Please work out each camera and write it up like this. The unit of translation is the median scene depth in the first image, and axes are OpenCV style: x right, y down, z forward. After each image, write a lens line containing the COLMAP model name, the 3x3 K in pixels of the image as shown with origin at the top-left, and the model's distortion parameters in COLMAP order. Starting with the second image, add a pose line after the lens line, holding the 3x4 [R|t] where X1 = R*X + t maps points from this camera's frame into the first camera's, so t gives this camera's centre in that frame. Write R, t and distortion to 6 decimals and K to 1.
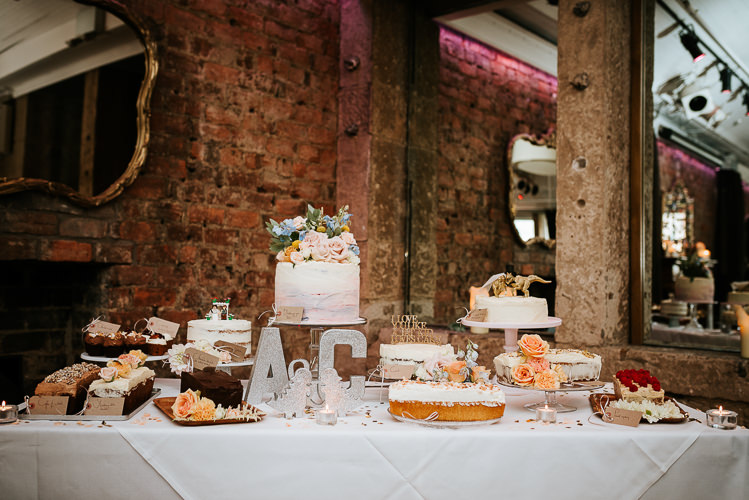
lens RADIAL K [[752.1, 0, 373.1], [0, 752.1, 249.6], [0, 0, 1]] dist [-0.000588, 0.000000]
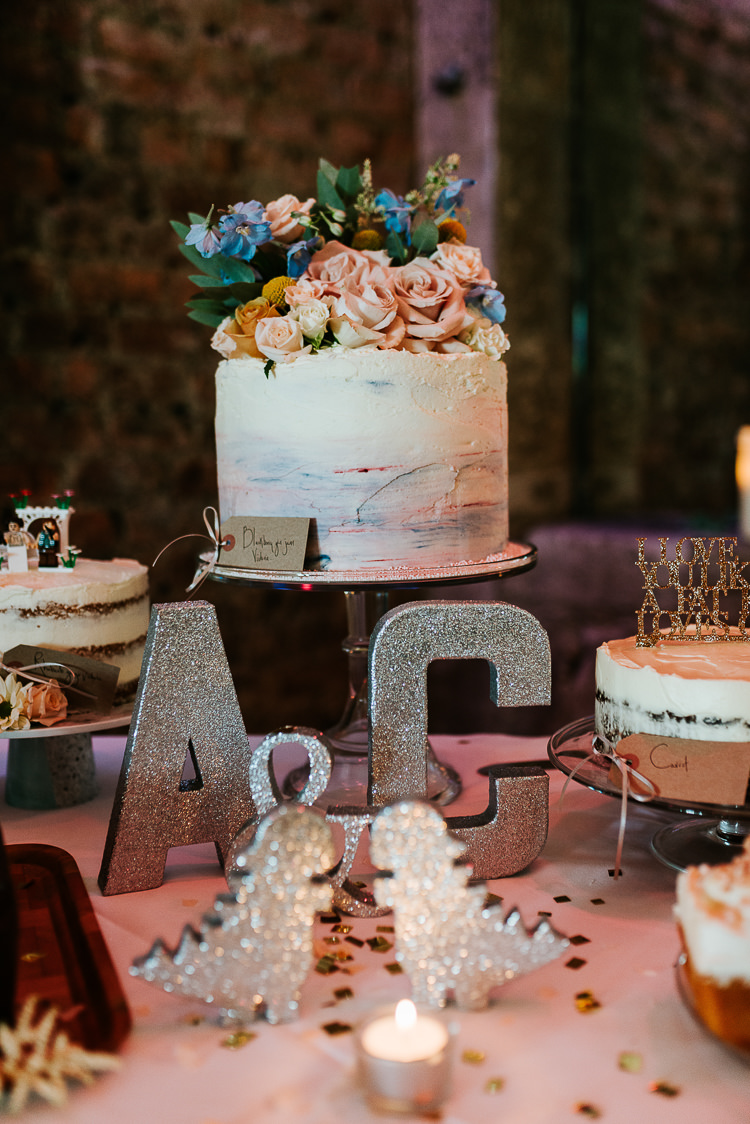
lens RADIAL K [[1125.0, 0, 371.7], [0, 1125.0, 560.5], [0, 0, 1]] dist [0.005372, 0.000000]
pose [[0.994600, -0.027353, -0.100115, -0.027143], [0.042207, 0.987875, 0.149406, 0.029196], [0.094815, -0.152824, 0.983695, 0.554007]]
